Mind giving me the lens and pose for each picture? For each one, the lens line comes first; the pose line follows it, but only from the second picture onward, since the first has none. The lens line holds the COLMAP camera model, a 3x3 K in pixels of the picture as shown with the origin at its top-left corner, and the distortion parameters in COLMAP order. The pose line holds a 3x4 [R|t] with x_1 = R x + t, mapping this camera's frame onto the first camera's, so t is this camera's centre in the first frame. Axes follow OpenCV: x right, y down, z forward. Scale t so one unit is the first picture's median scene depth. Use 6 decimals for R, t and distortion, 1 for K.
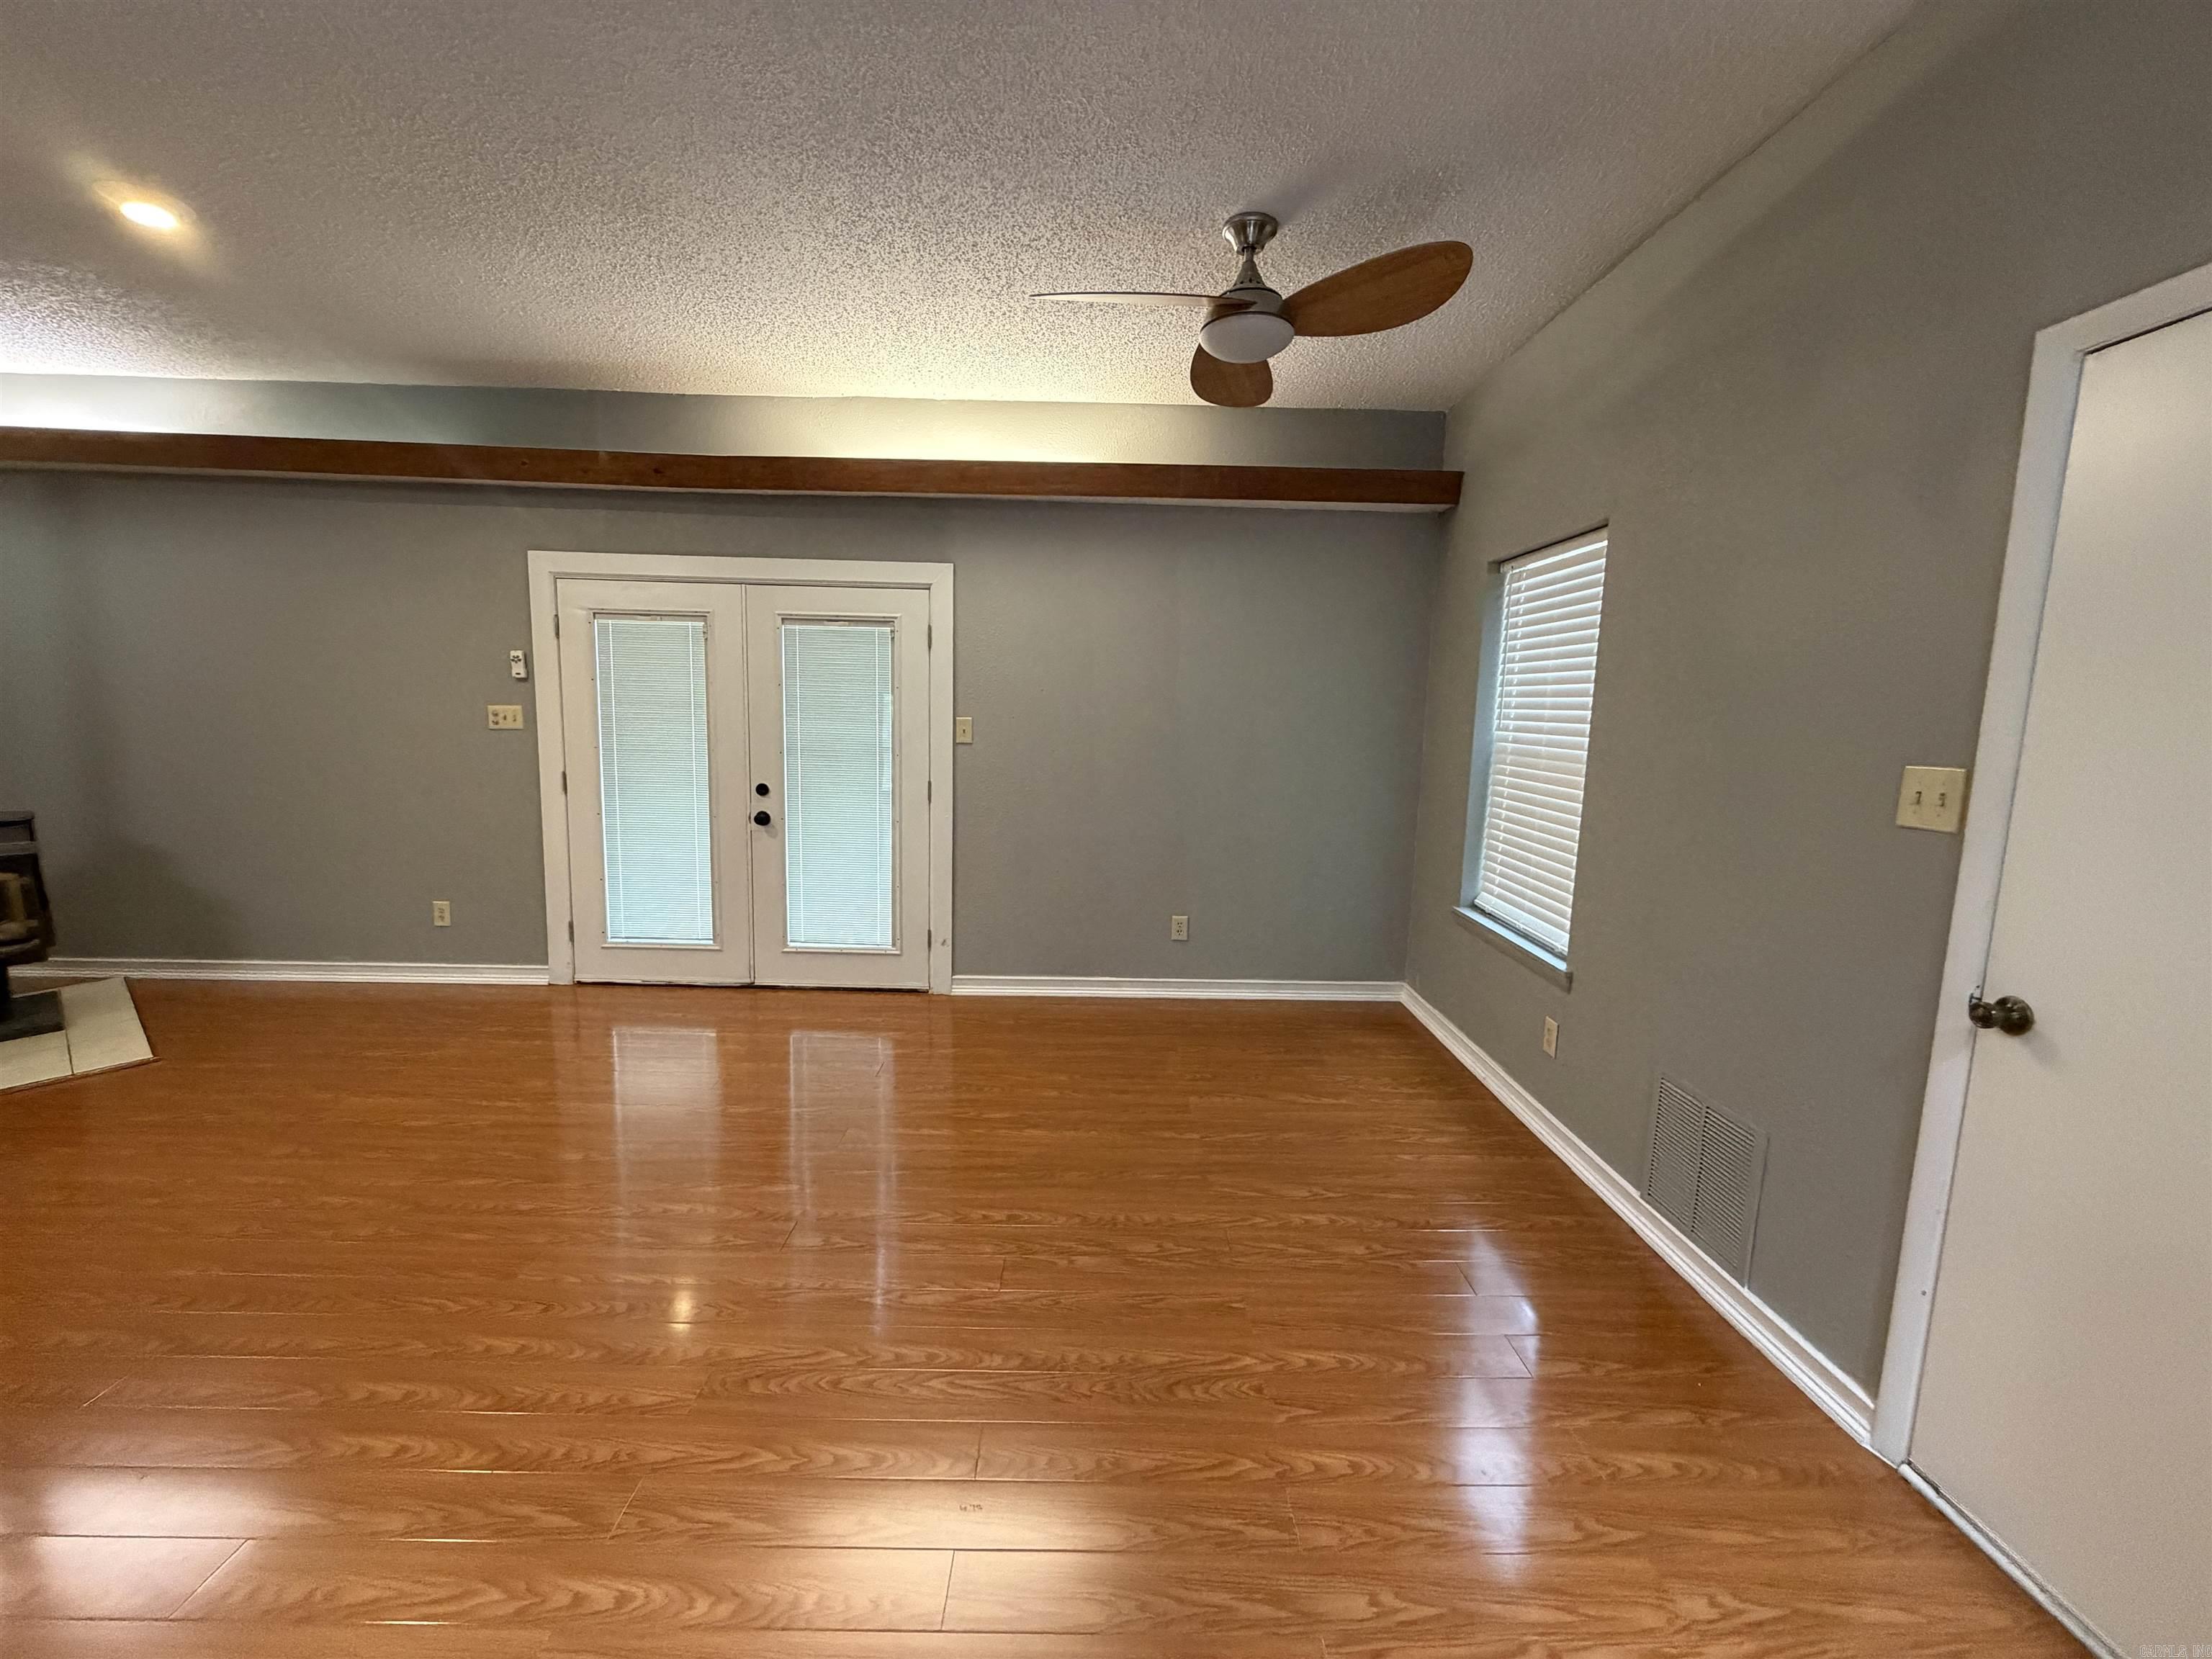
lens RADIAL K [[885.8, 0, 1098.4], [0, 885.8, 829.3], [0, 0, 1]] dist [0.003704, 0.000088]
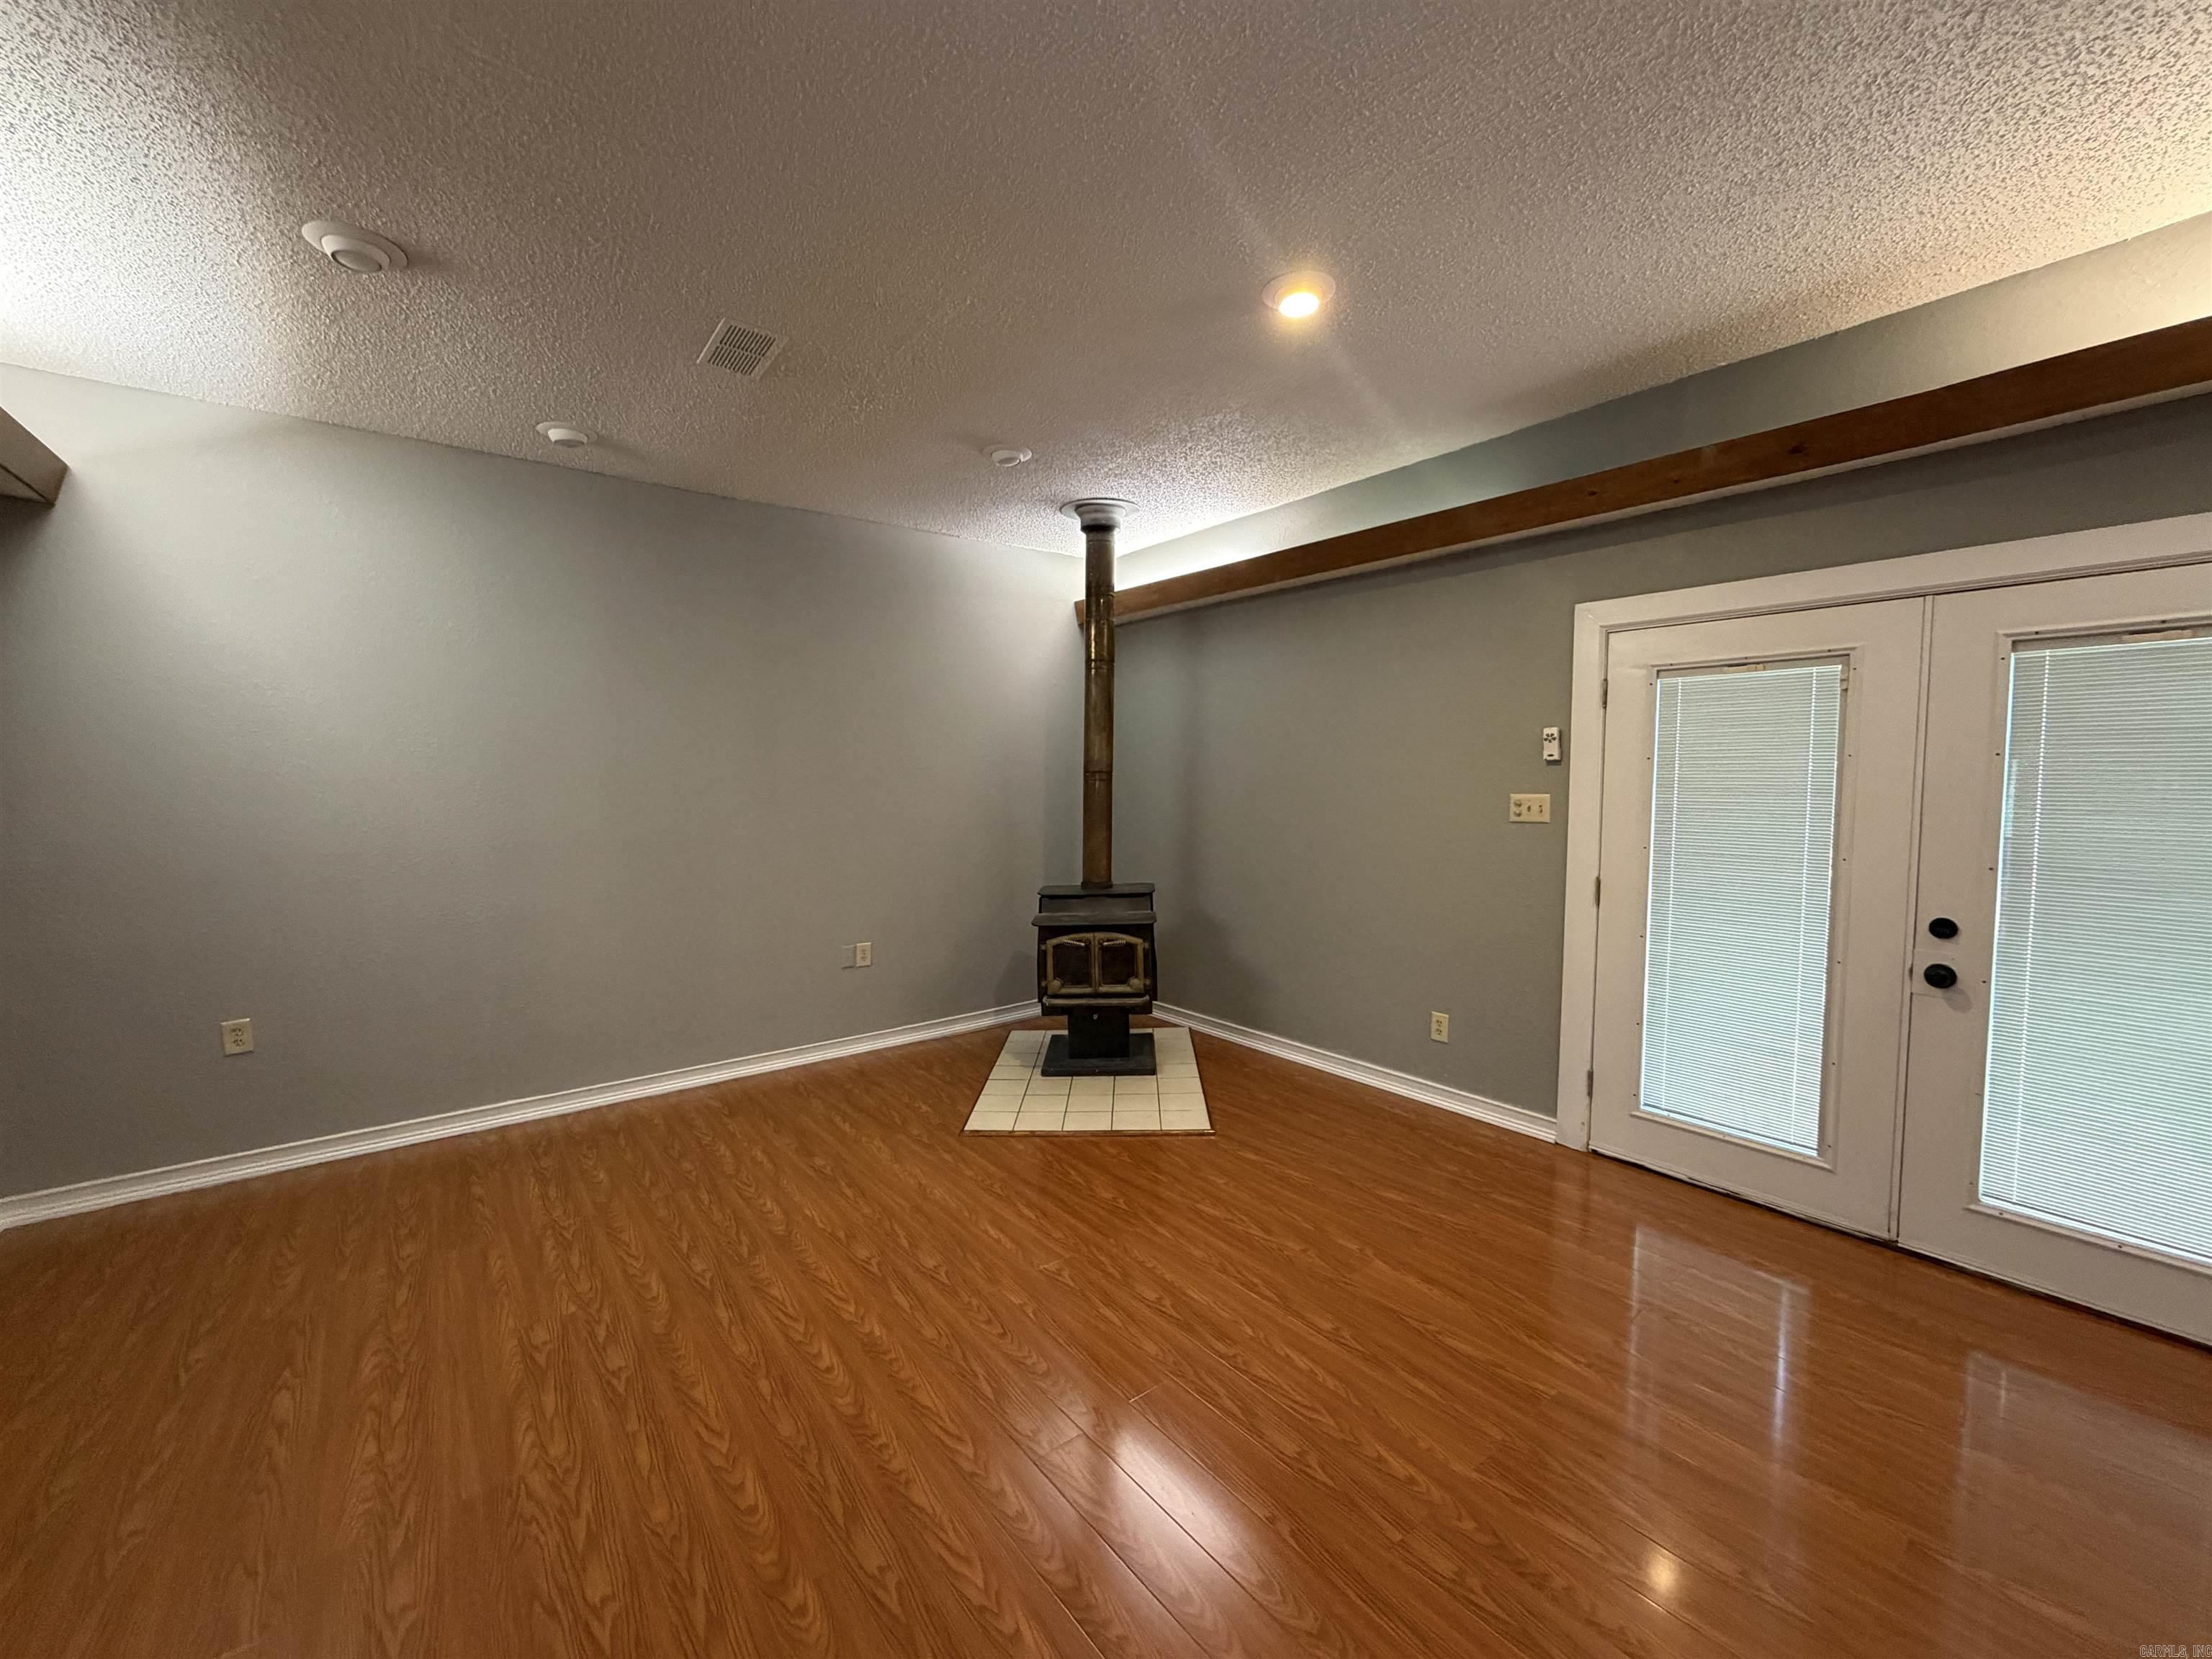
lens RADIAL K [[872.2, 0, 1099.5], [0, 872.2, 828.3], [0, 0, 1]] dist [-0.013334, 0.005442]
pose [[0.608476, 0.022657, -0.793249, -0.265988], [-0.085761, 0.995616, -0.037347, -0.042124], [0.788925, 0.090754, 0.607751, 0.187606]]
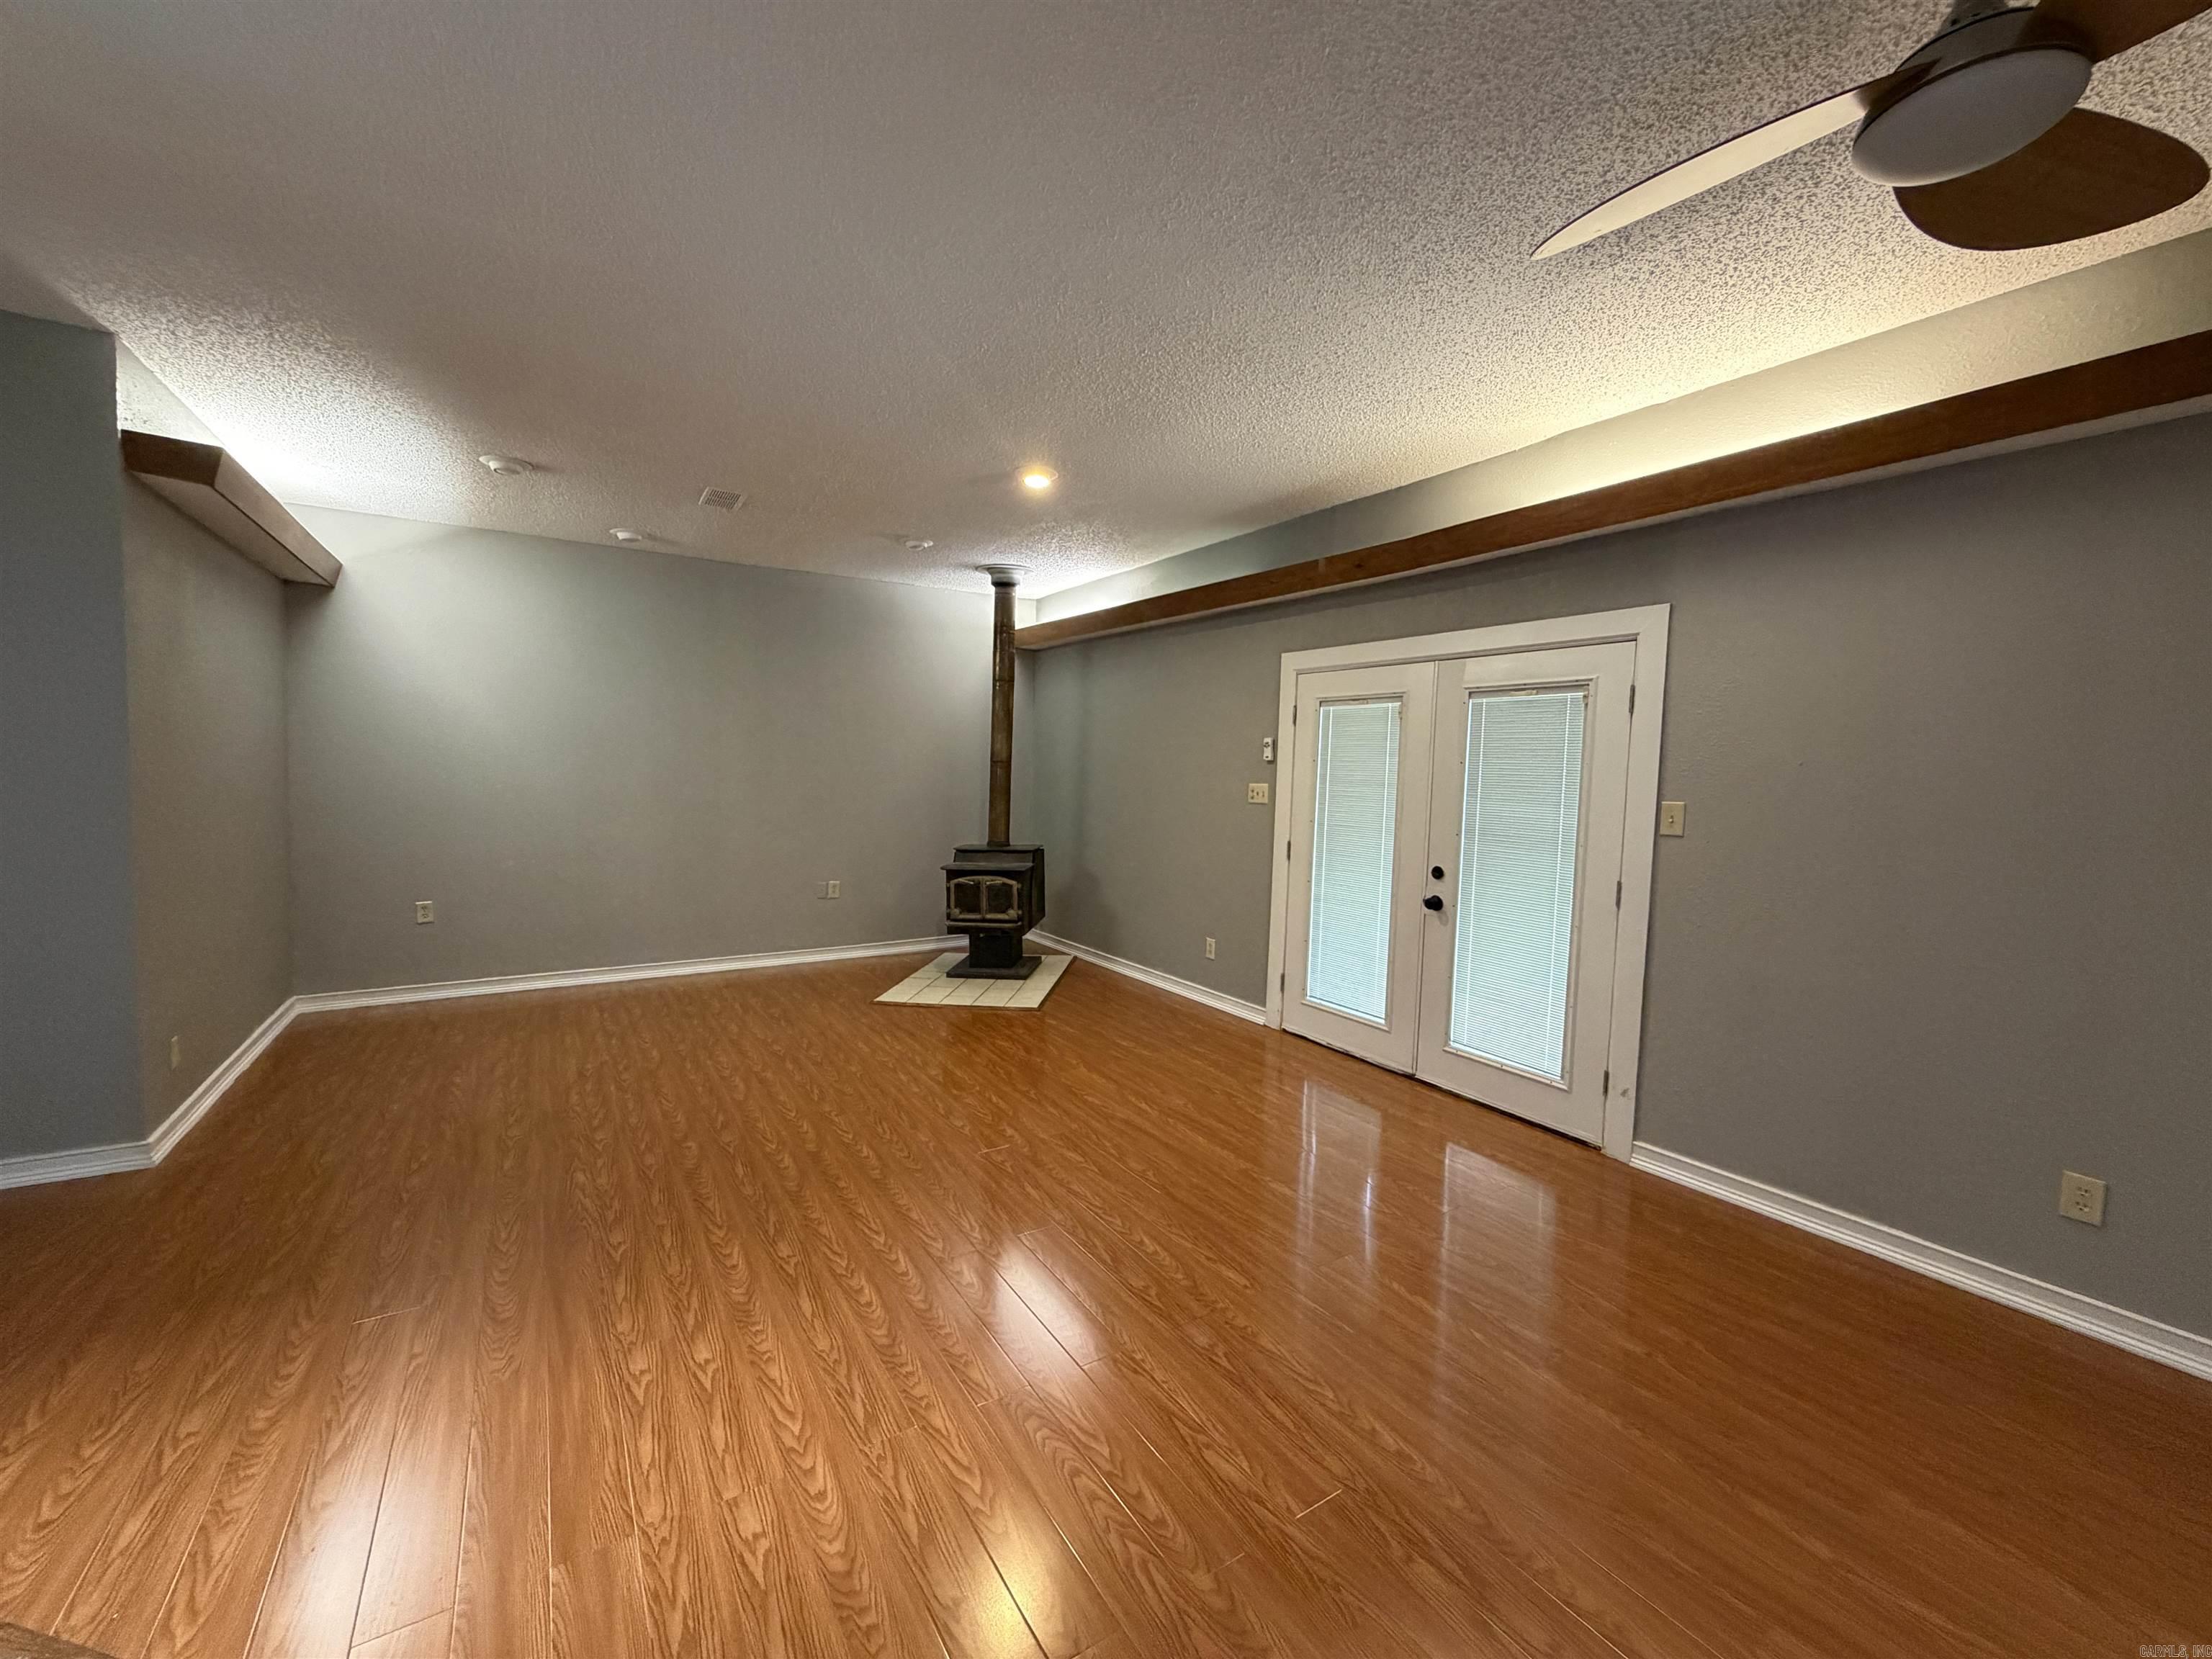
lens RADIAL K [[885.8, 0, 1098.4], [0, 885.8, 829.3], [0, 0, 1]] dist [0.003704, 0.000088]
pose [[0.529575, 0.047621, -0.846925, 0.230087], [-0.122303, 0.992277, -0.020681, -0.027231], [0.839400, 0.114534, 0.531310, 0.190425]]
